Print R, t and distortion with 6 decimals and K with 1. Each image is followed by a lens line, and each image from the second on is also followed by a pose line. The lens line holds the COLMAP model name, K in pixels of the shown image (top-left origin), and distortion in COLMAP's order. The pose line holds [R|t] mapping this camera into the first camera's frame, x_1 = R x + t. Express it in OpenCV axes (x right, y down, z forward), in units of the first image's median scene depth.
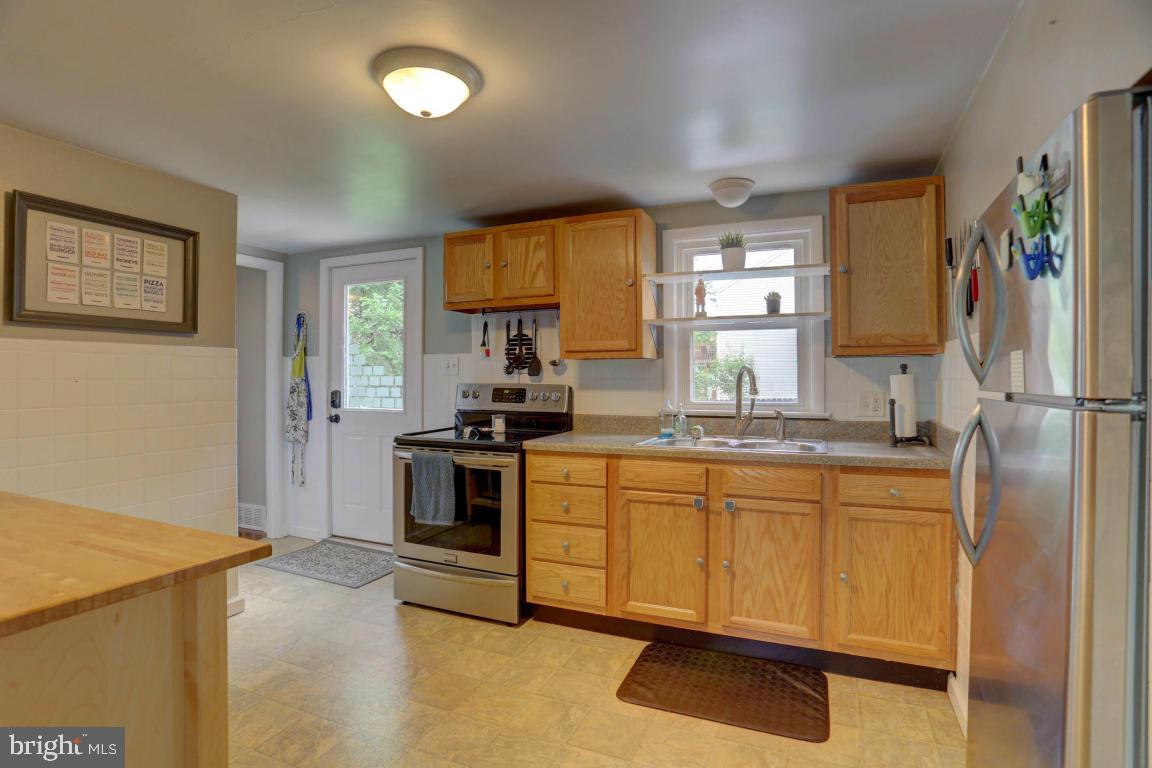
lens RADIAL K [[565.7, 0, 581.1], [0, 565.7, 375.7], [0, 0, 1]] dist [-0.061749, 0.021794]
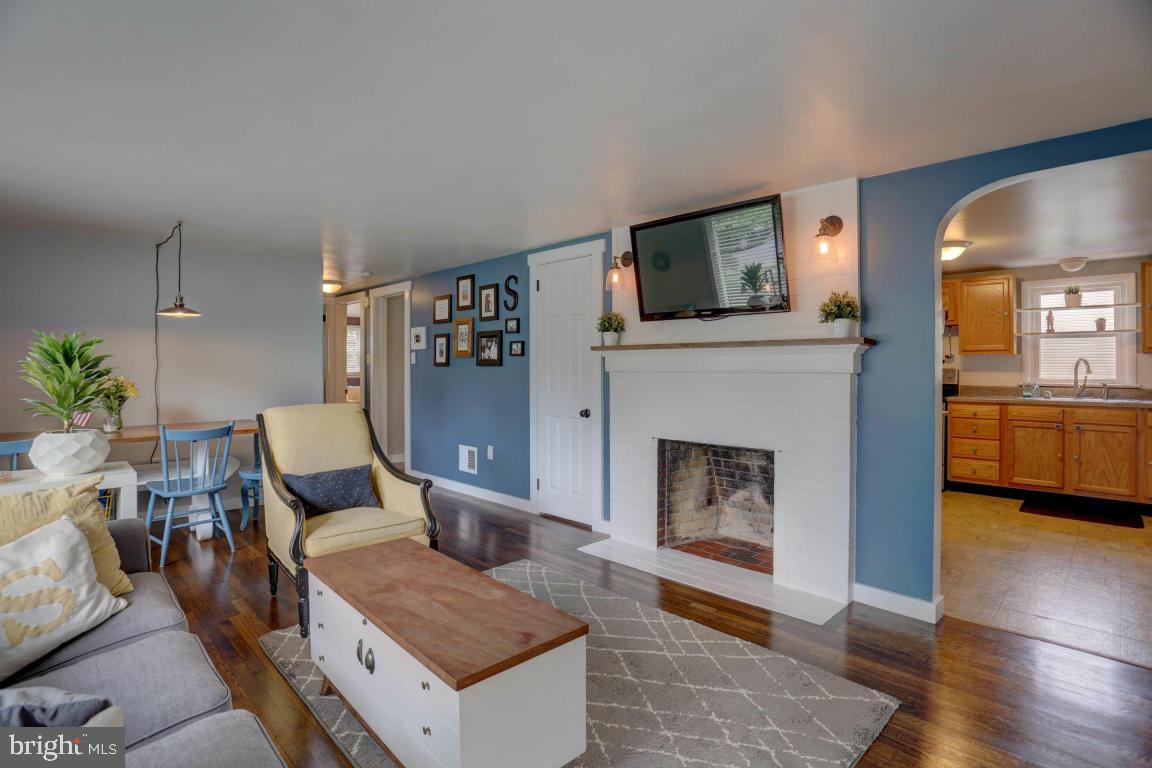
lens RADIAL K [[565.7, 0, 581.4], [0, 565.7, 364.5], [0, 0, 1]] dist [-0.061749, 0.021794]
pose [[0.933351, 0.000411, -0.358965, -0.617507], [-0.001192, 0.999997, -0.001953, 0.008186], [0.358963, 0.002250, 0.933349, -1.297100]]
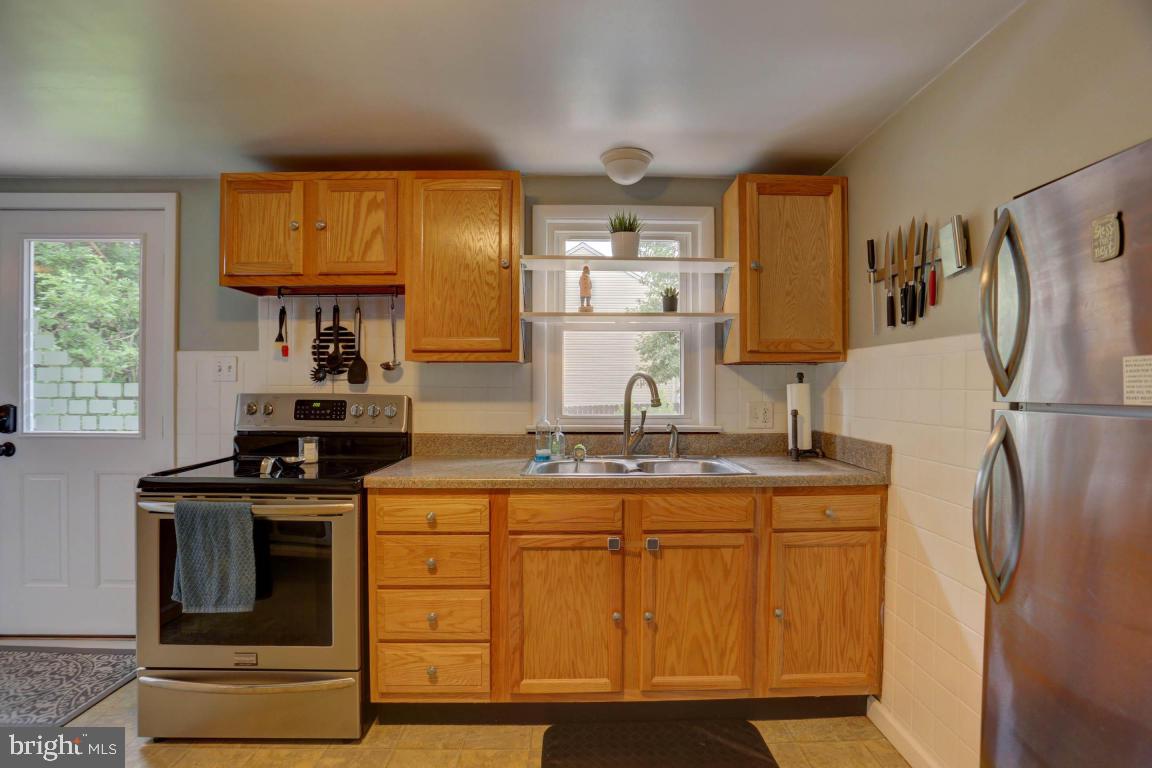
lens RADIAL K [[565.7, 0, 575.2], [0, 565.7, 386.7], [0, 0, 1]] dist [-0.061749, 0.021794]
pose [[0.915194, 0.000847, 0.403012, -0.147309], [-0.003714, 0.999973, 0.006332, -0.001161], [-0.402995, -0.007292, 0.915173, 0.266711]]
